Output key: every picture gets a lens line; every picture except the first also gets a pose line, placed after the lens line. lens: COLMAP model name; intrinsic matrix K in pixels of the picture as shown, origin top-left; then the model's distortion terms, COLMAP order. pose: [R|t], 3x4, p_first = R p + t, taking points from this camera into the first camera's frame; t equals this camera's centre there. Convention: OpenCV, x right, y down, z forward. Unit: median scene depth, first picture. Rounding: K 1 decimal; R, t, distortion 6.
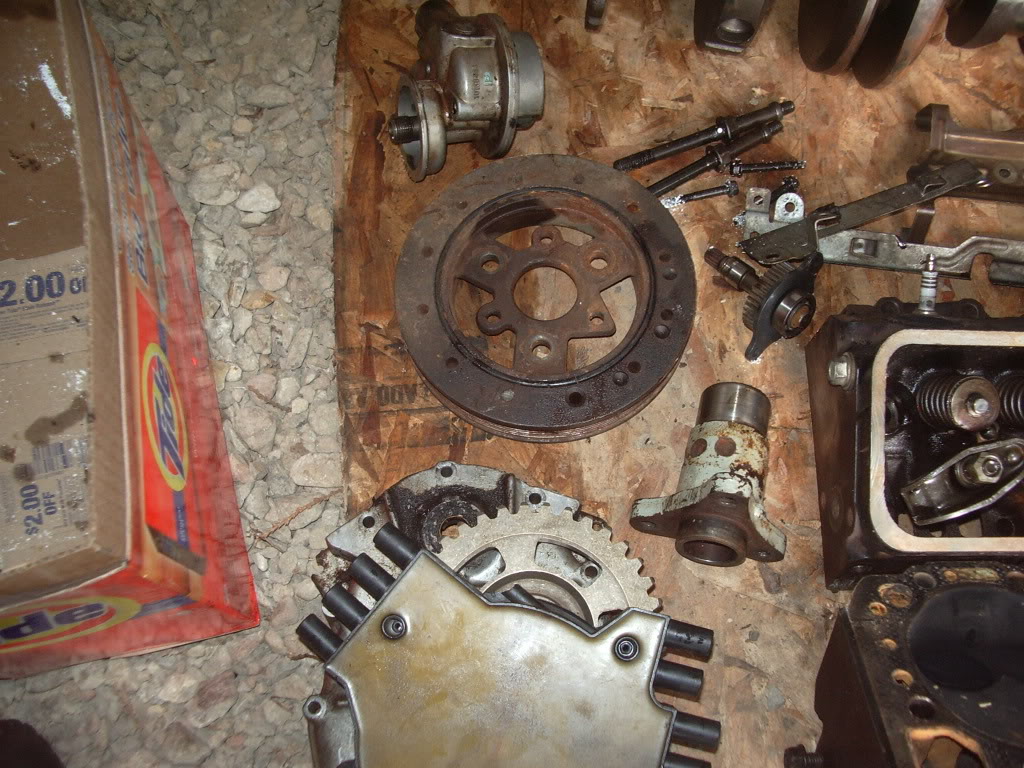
lens RADIAL K [[1045.4, 0, 512.0], [0, 1045.4, 384.0], [0, 0, 1]] dist [-0.263361, 0.320447]
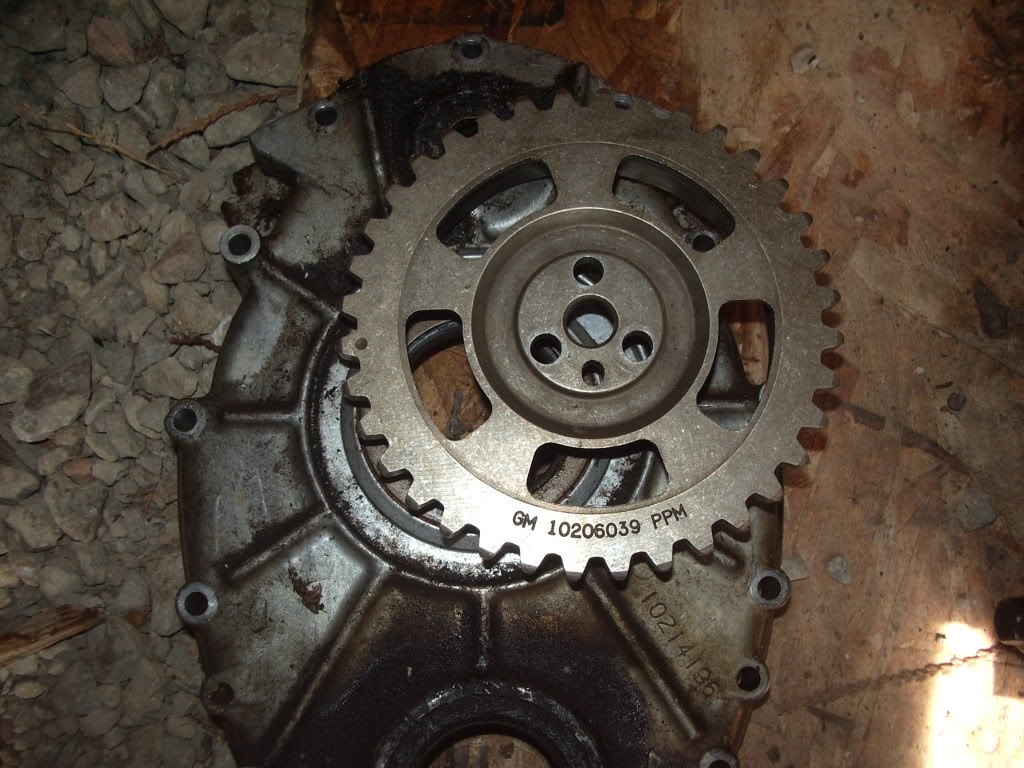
lens RADIAL K [[1045.4, 0, 512.0], [0, 1045.4, 384.0], [0, 0, 1]] dist [-0.263361, 0.320447]
pose [[0.991932, 0.123907, -0.026797, -0.002564], [-0.117065, 0.976407, 0.181451, 0.160135], [0.048647, -0.176850, 0.983035, 0.414316]]
